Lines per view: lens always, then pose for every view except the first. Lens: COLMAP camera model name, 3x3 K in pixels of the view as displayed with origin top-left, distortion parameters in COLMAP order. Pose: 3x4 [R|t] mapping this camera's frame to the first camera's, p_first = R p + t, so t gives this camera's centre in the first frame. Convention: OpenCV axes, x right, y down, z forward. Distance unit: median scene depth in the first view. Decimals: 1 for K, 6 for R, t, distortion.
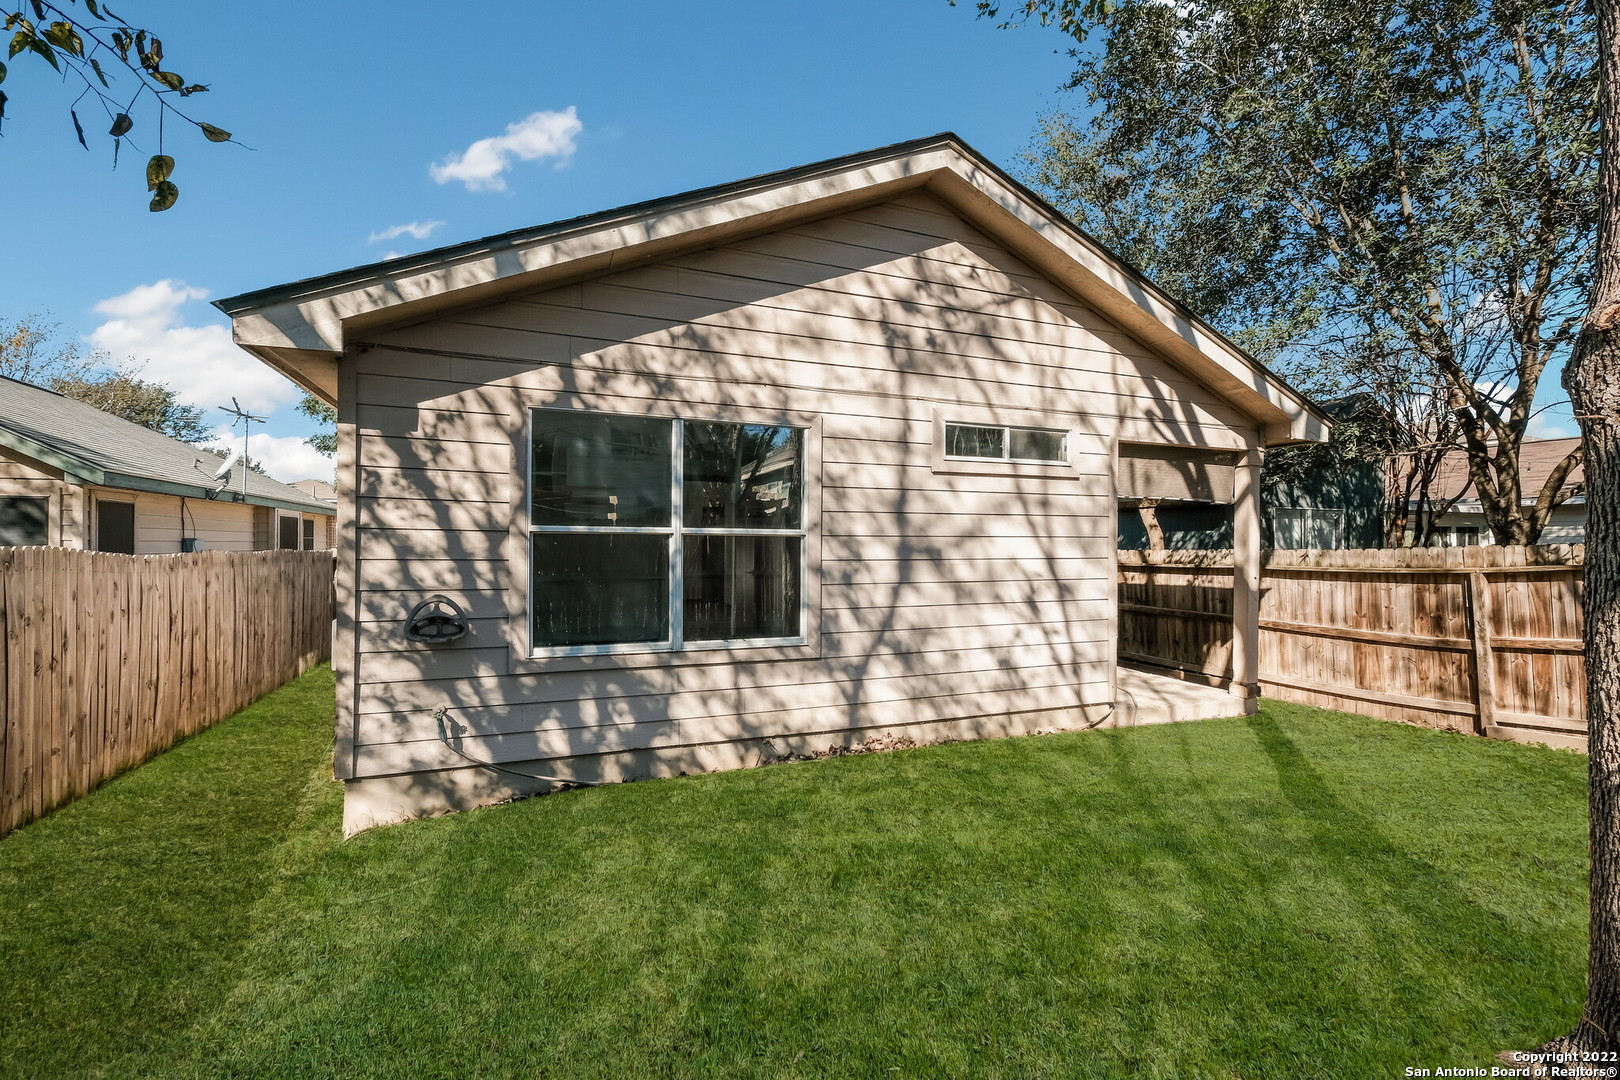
lens RADIAL K [[695.9, 0, 812.1], [0, 695.9, 521.7], [0, 0, 1]] dist [-0.000531, 0.000388]
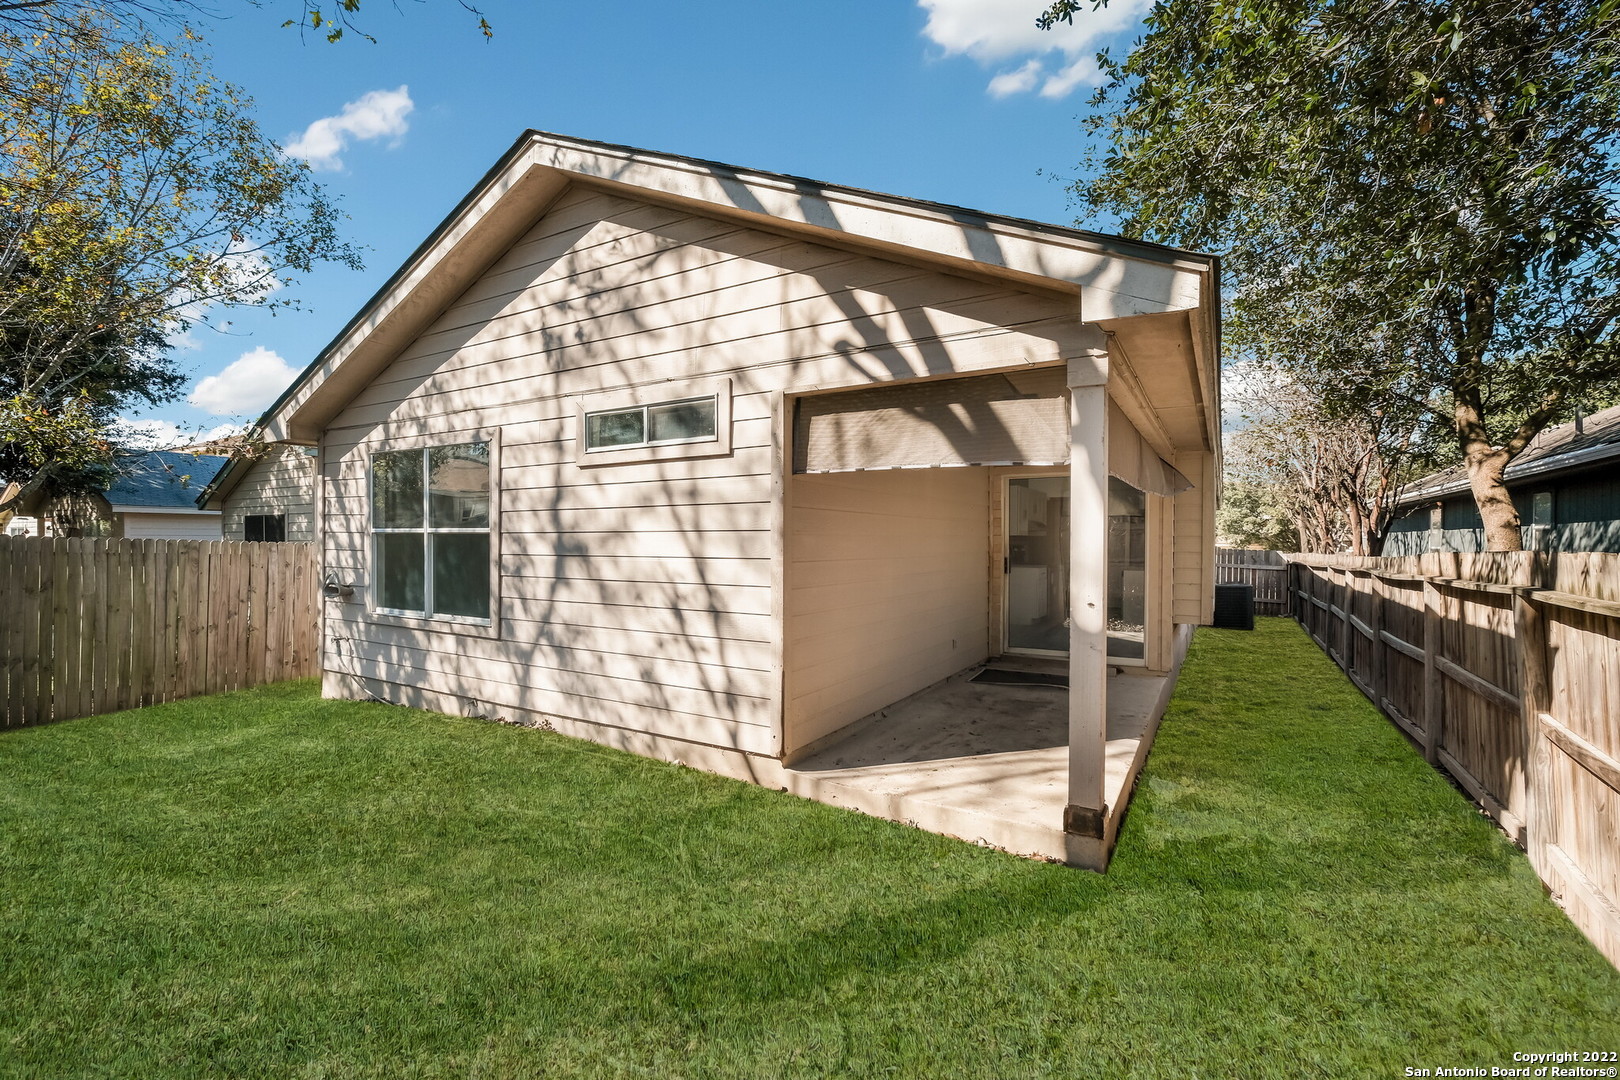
lens RADIAL K [[695.9, 0, 812.1], [0, 695.9, 521.7], [0, 0, 1]] dist [-0.000531, 0.000388]
pose [[0.615900, -0.023280, -0.787480, 1.137252], [0.026306, 0.999614, -0.008977, 0.022910], [0.787385, -0.015187, 0.616275, 0.646111]]
